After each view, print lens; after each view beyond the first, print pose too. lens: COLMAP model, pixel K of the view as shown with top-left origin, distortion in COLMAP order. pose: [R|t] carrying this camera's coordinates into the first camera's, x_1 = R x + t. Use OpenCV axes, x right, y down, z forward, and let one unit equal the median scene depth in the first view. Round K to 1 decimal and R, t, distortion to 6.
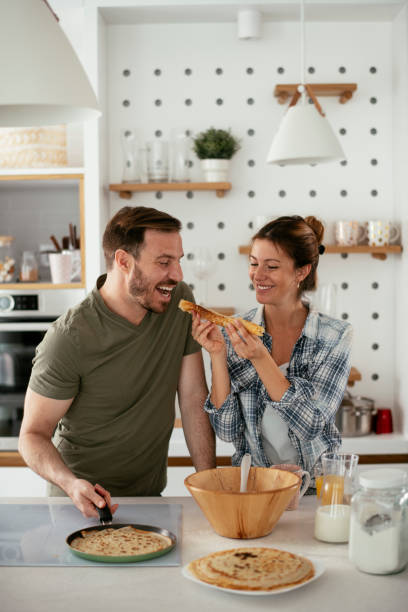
lens RADIAL K [[1032.7, 0, 203.8], [0, 1032.7, 306.2], [0, 0, 1]] dist [-0.146518, -0.092692]
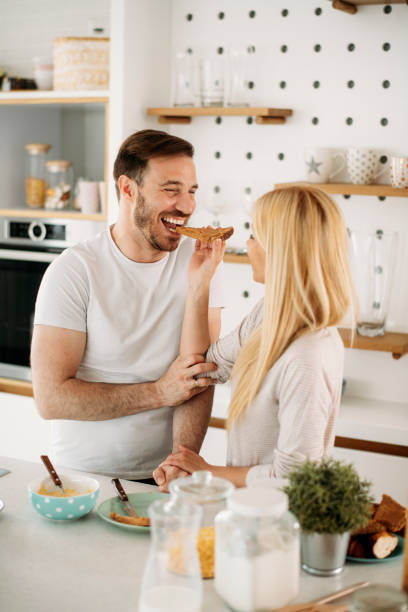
lens RADIAL K [[1032.7, 0, 203.8], [0, 1032.7, 306.2], [0, 0, 1]] dist [-0.146518, -0.092692]
pose [[0.892002, 0.095523, -0.441823, 0.373420], [-0.057685, 0.993481, 0.098330, -0.036532], [0.448335, -0.062224, 0.891697, 0.201126]]
